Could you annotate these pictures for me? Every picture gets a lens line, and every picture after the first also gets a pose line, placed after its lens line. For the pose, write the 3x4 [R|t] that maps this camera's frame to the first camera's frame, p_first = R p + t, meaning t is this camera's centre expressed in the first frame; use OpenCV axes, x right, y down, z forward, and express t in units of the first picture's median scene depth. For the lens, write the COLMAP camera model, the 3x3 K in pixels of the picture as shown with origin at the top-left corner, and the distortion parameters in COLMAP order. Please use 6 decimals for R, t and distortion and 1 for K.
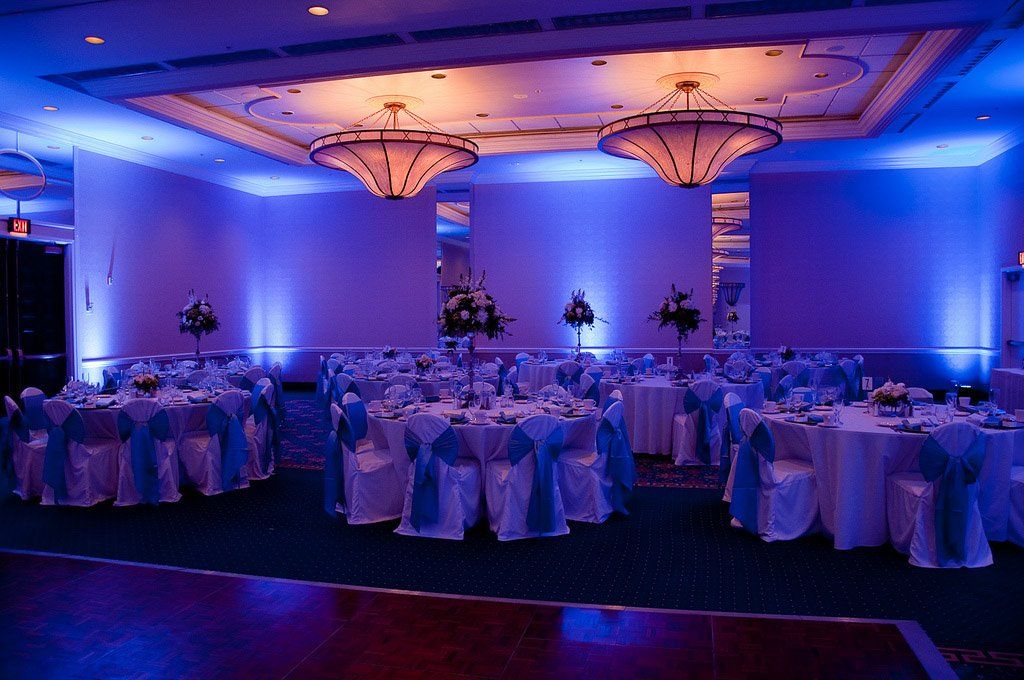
lens RADIAL K [[901.9, 0, 482.8], [0, 901.9, 316.3], [0, 0, 1]] dist [-0.092233, 0.001111]
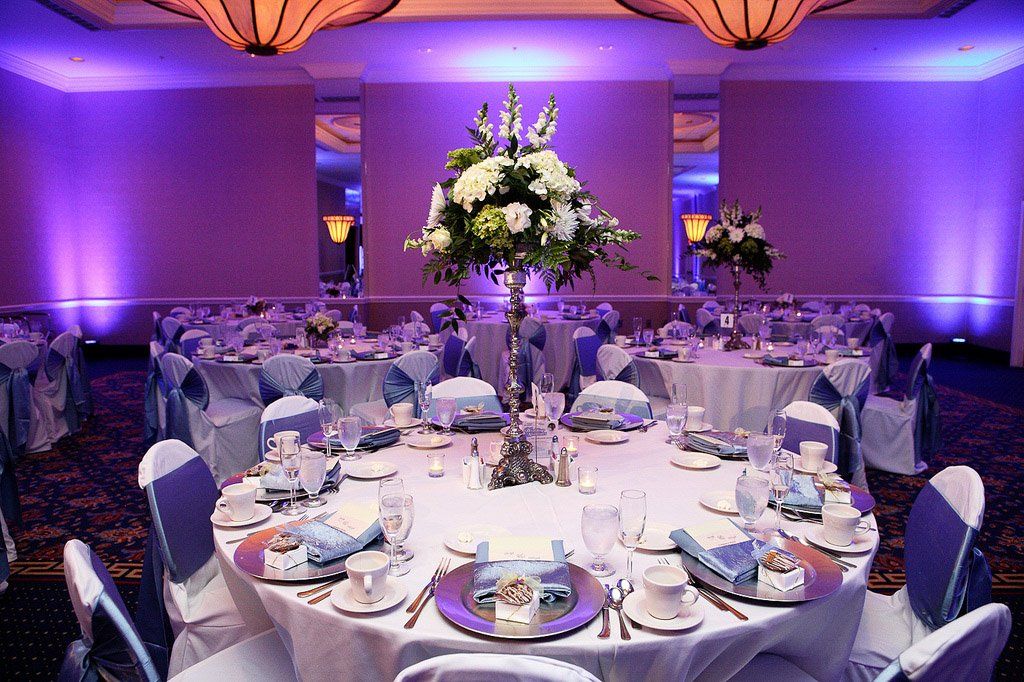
lens RADIAL K [[725.7, 0, 512.0], [0, 725.7, 341.0], [0, 0, 1]] dist [-0.057340, 0.031096]
pose [[0.970176, -0.023590, 0.241252, -0.058733], [-0.001386, 0.994697, 0.102836, 0.011031], [-0.242399, -0.100103, 0.964998, 0.506849]]
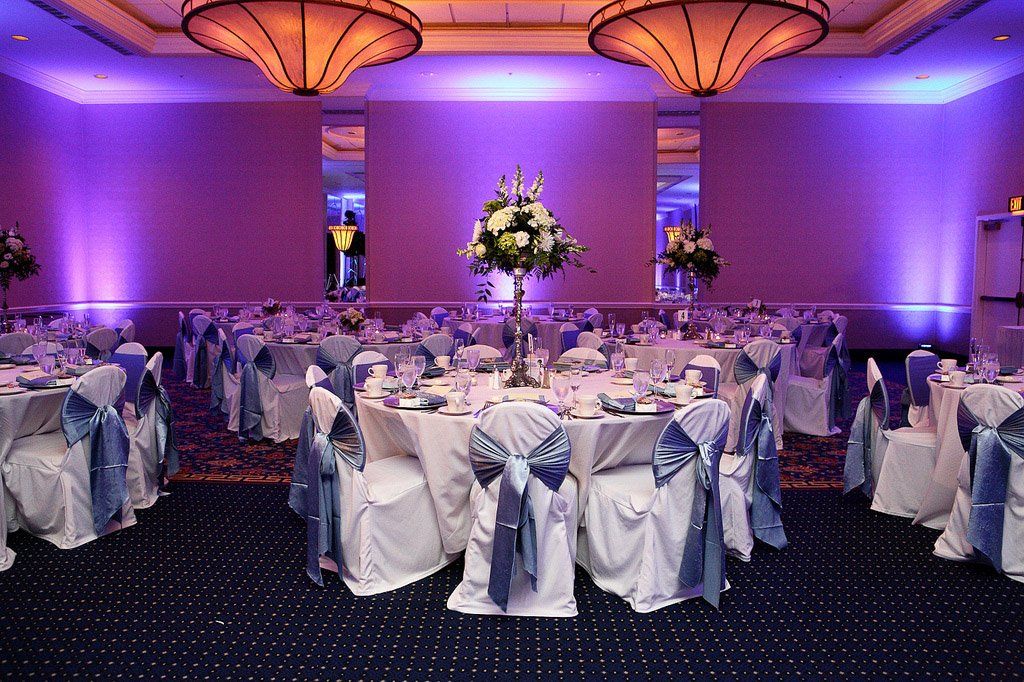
lens RADIAL K [[861.8, 0, 512.0], [0, 861.8, 341.0], [0, 0, 1]] dist [-0.020223, -0.003288]
pose [[0.966136, -0.009548, 0.257856, -0.123422], [-0.009077, 0.997439, 0.070942, 0.018298], [-0.257873, -0.070880, 0.963575, 0.288044]]
